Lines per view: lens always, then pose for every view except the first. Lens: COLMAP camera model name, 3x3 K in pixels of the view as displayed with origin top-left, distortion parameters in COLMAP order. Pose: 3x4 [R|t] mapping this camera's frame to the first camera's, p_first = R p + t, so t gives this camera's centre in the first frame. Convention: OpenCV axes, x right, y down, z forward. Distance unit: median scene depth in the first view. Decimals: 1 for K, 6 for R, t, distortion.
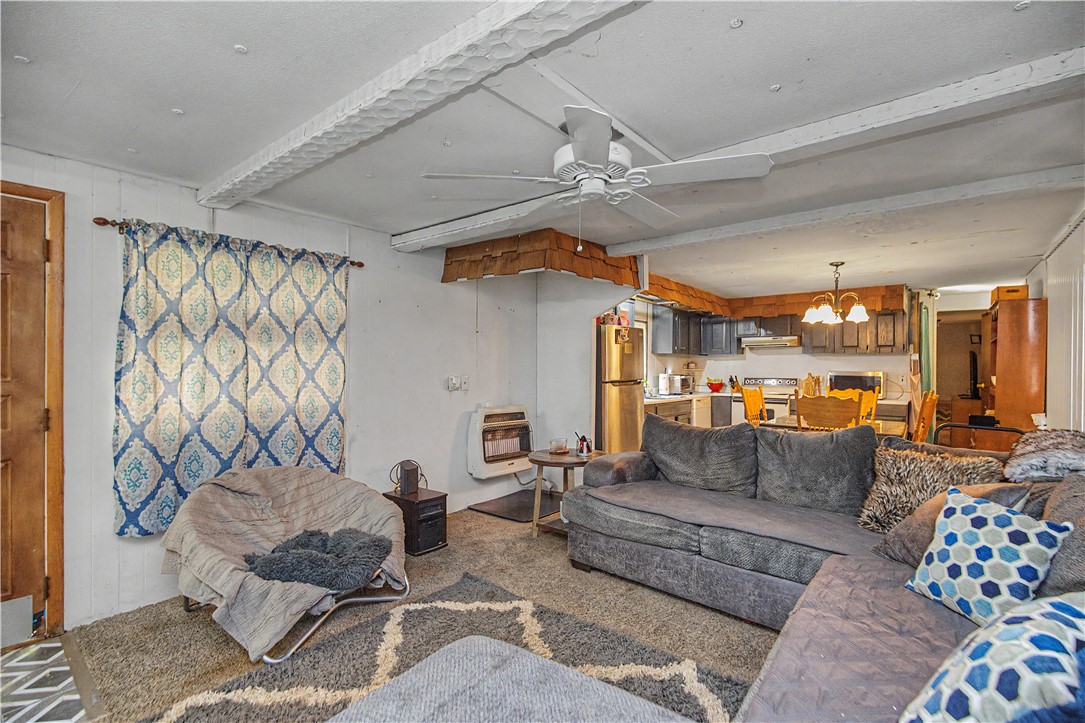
lens RADIAL K [[496.6, 0, 563.0], [0, 496.6, 361.7], [0, 0, 1]] dist [-0.001703, -0.000272]
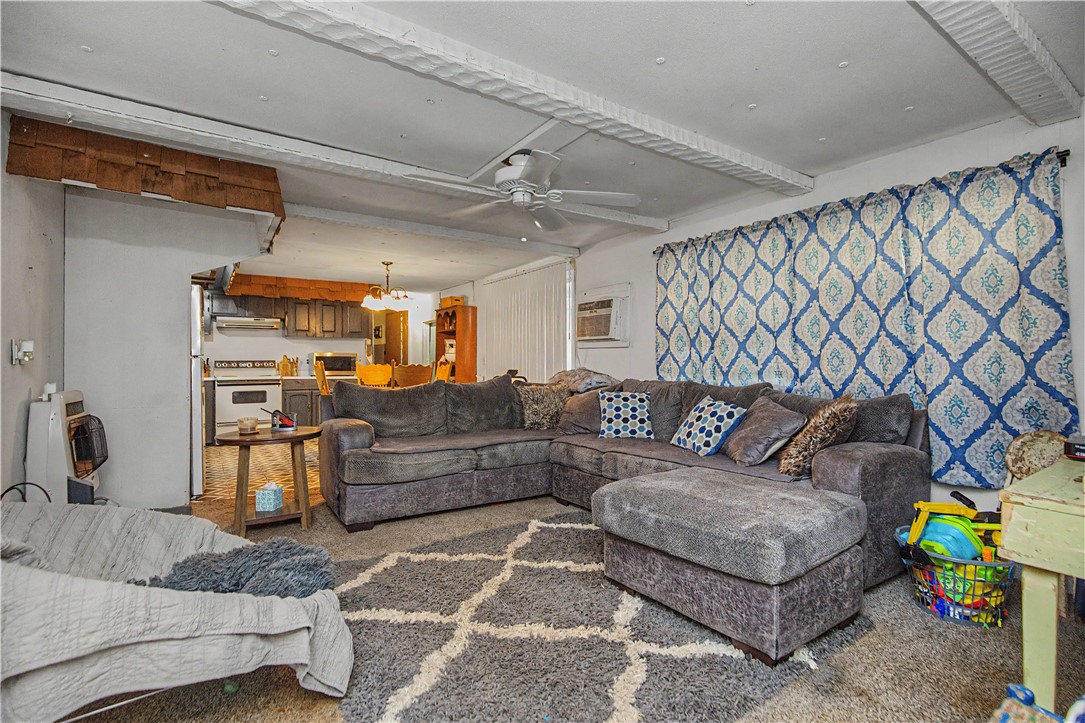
lens RADIAL K [[496.6, 0, 563.0], [0, 496.6, 361.7], [0, 0, 1]] dist [-0.001703, -0.000272]
pose [[0.292999, -0.008078, 0.956078, -0.846944], [-0.001626, 0.999959, 0.008947, 0.066171], [-0.956111, -0.004177, 0.292974, 0.321358]]
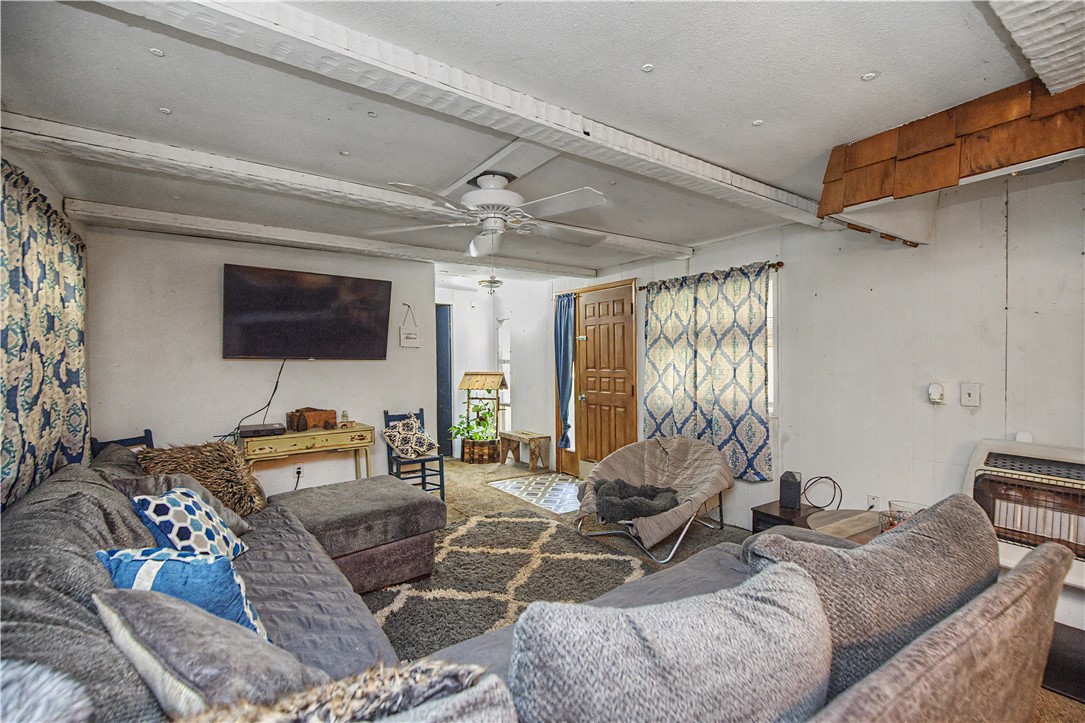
lens RADIAL K [[496.6, 0, 563.0], [0, 496.6, 361.7], [0, 0, 1]] dist [-0.001703, -0.000272]
pose [[-0.273690, 0.000183, -0.961818, 0.797278], [0.005042, 0.999987, -0.001244, -0.000783], [0.961805, -0.005190, -0.273687, 1.005780]]
